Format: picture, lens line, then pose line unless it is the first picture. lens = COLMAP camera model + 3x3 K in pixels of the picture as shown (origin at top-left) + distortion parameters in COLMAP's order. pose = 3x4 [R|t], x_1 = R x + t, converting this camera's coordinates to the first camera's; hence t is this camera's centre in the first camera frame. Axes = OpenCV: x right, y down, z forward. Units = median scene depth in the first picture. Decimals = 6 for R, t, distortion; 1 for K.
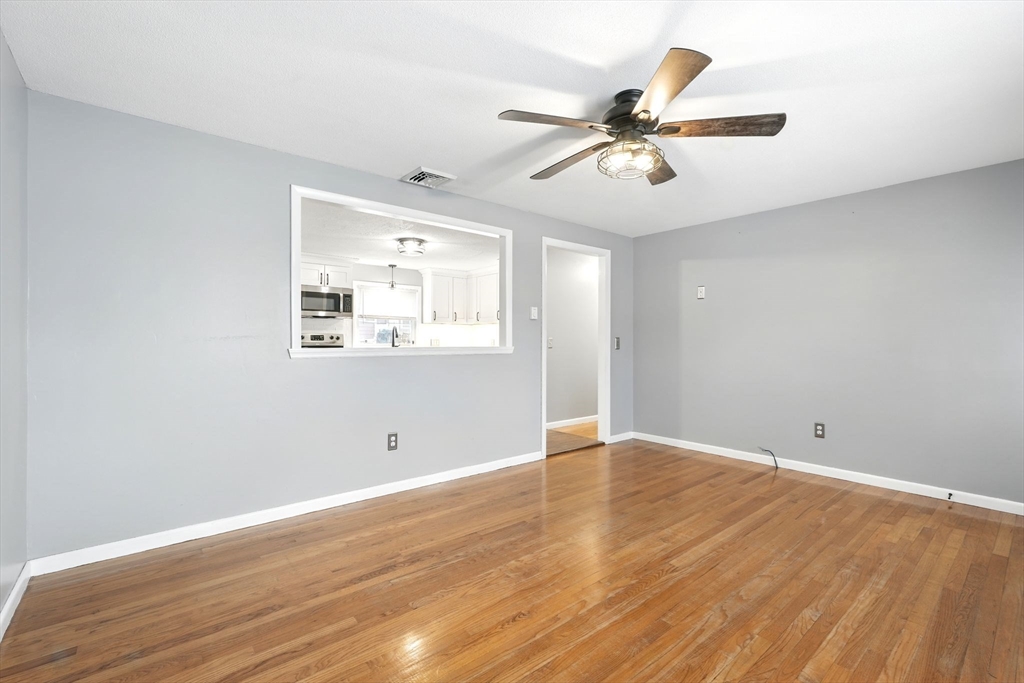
lens RADIAL K [[453.5, 0, 511.4], [0, 453.5, 339.1], [0, 0, 1]] dist [-0.015707, 0.005693]
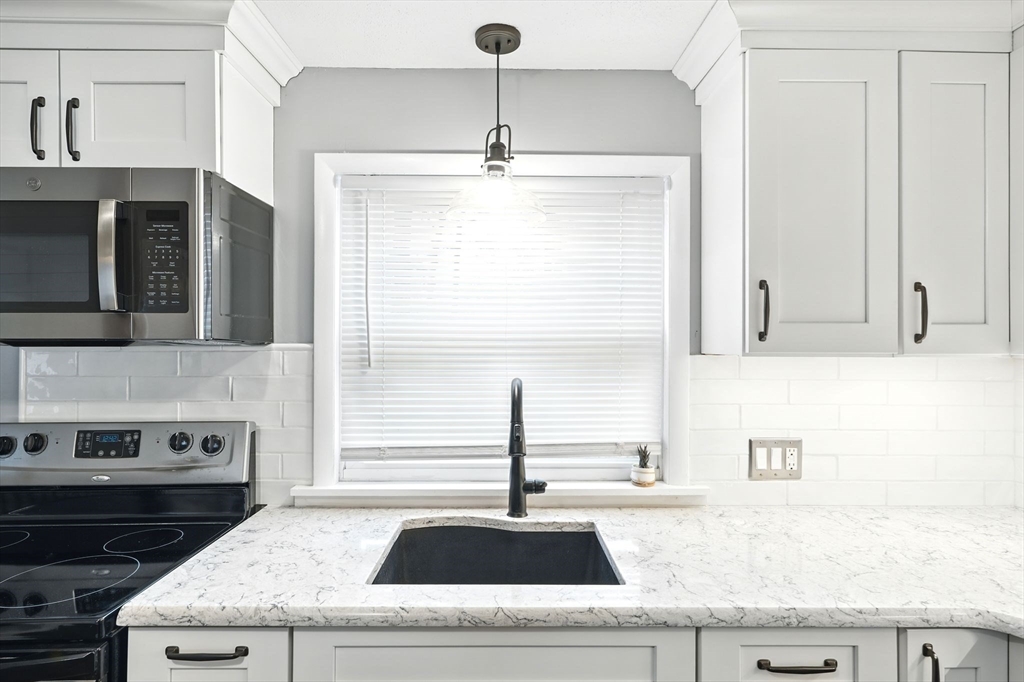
lens RADIAL K [[538.7, 0, 511.9], [0, 538.7, 339.3], [0, 0, 1]] dist [-0.003706, -0.000214]
pose [[0.778878, -0.003755, -0.627165, -0.192208], [0.003999, 0.999991, -0.001020, -0.067135], [0.627163, -0.001713, 0.778886, 1.280622]]
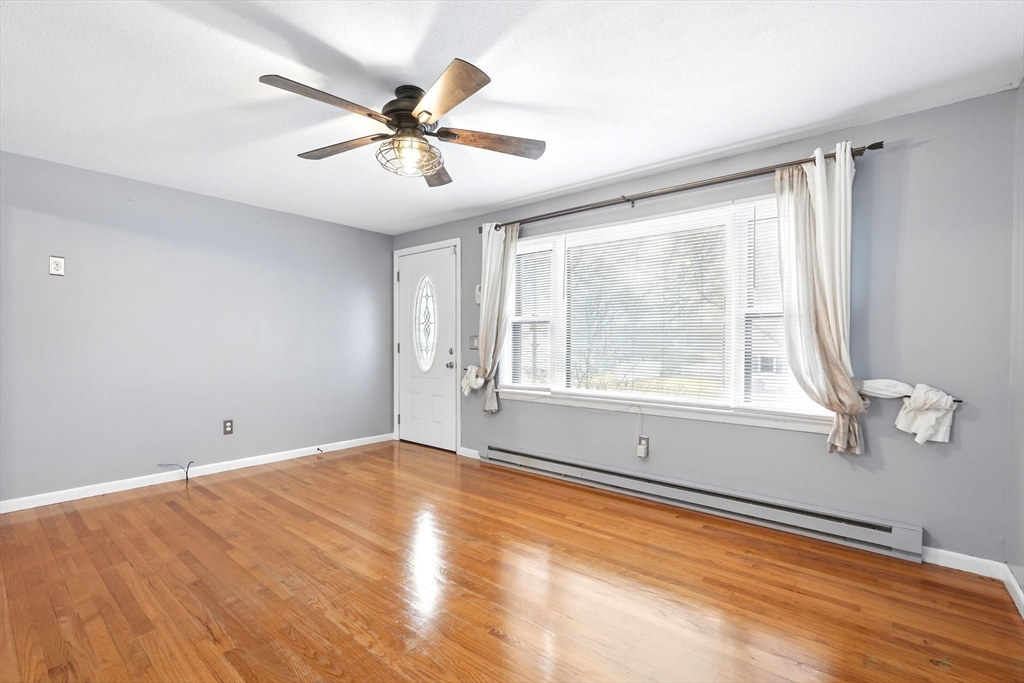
lens RADIAL K [[453.5, 0, 517.4], [0, 453.5, 345.3], [0, 0, 1]] dist [-0.015707, 0.005693]
pose [[-0.194035, -0.007263, 0.980968, -0.364762], [-0.009772, 0.999937, 0.005470, 0.004188], [-0.980946, -0.008524, -0.194094, 0.459949]]
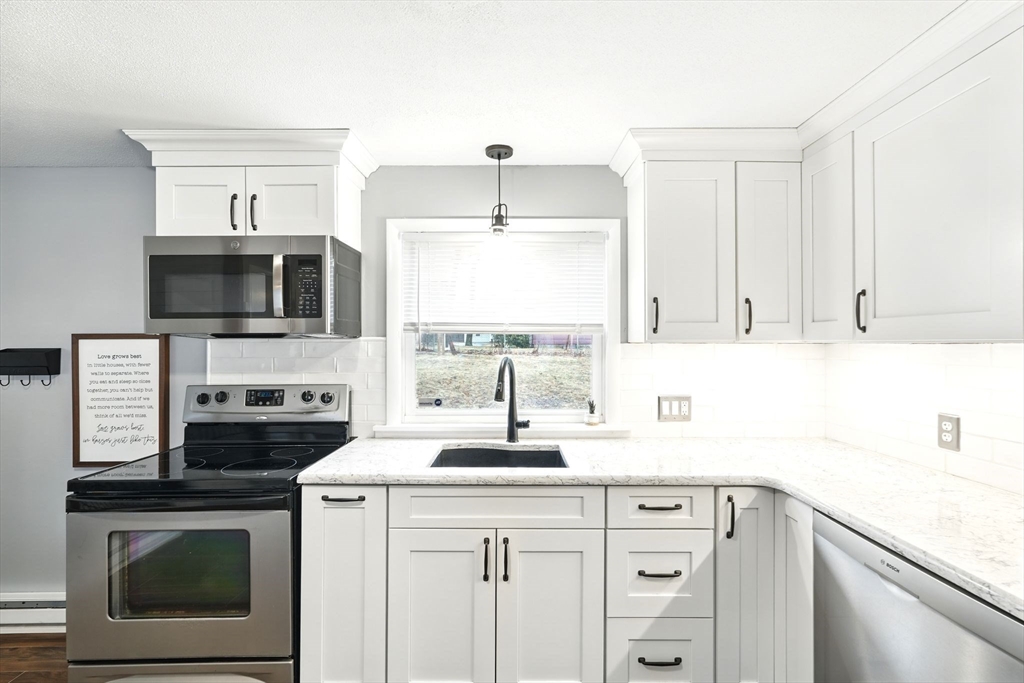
lens RADIAL K [[453.5, 0, 513.1], [0, 453.5, 340.4], [0, 0, 1]] dist [-0.015707, 0.005693]
pose [[0.770049, -0.007027, -0.637946, -0.105108], [0.007607, 0.999969, -0.001833, -0.059658], [0.637939, -0.003442, 0.770079, 1.189828]]
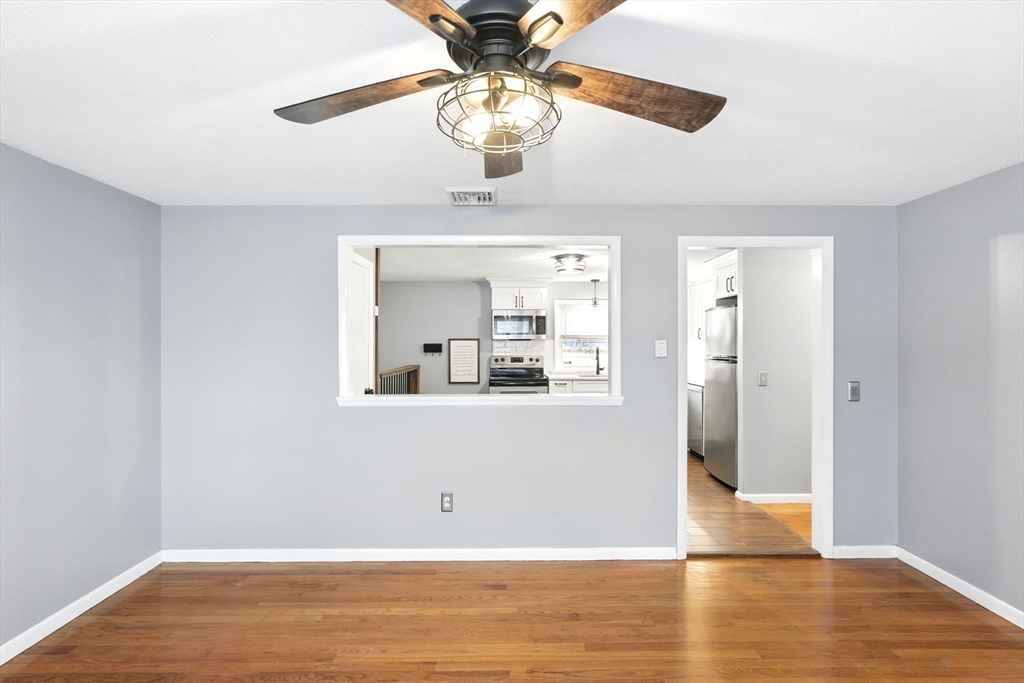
lens RADIAL K [[453.5, 0, 511.9], [0, 453.5, 340.4], [0, 0, 1]] dist [-0.015707, 0.005693]
pose [[0.770456, -0.004130, -0.637479, 0.290720], [0.005775, 0.999983, 0.000502, -0.065429], [0.637466, -0.004068, 0.770467, 0.289323]]
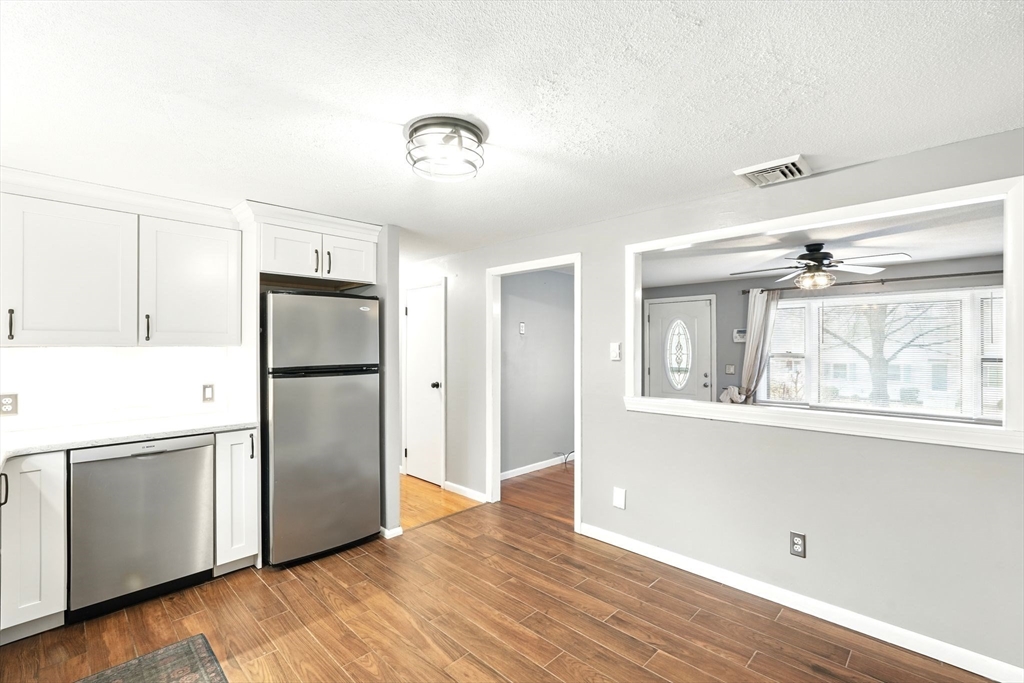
lens RADIAL K [[453.5, 0, 515.7], [0, 453.5, 342.9], [0, 0, 1]] dist [-0.015707, 0.005693]
pose [[-0.111933, 0.007194, 0.993690, -0.664680], [-0.005273, 0.999955, -0.007833, -0.059474], [-0.993702, -0.006117, -0.111890, 1.132759]]
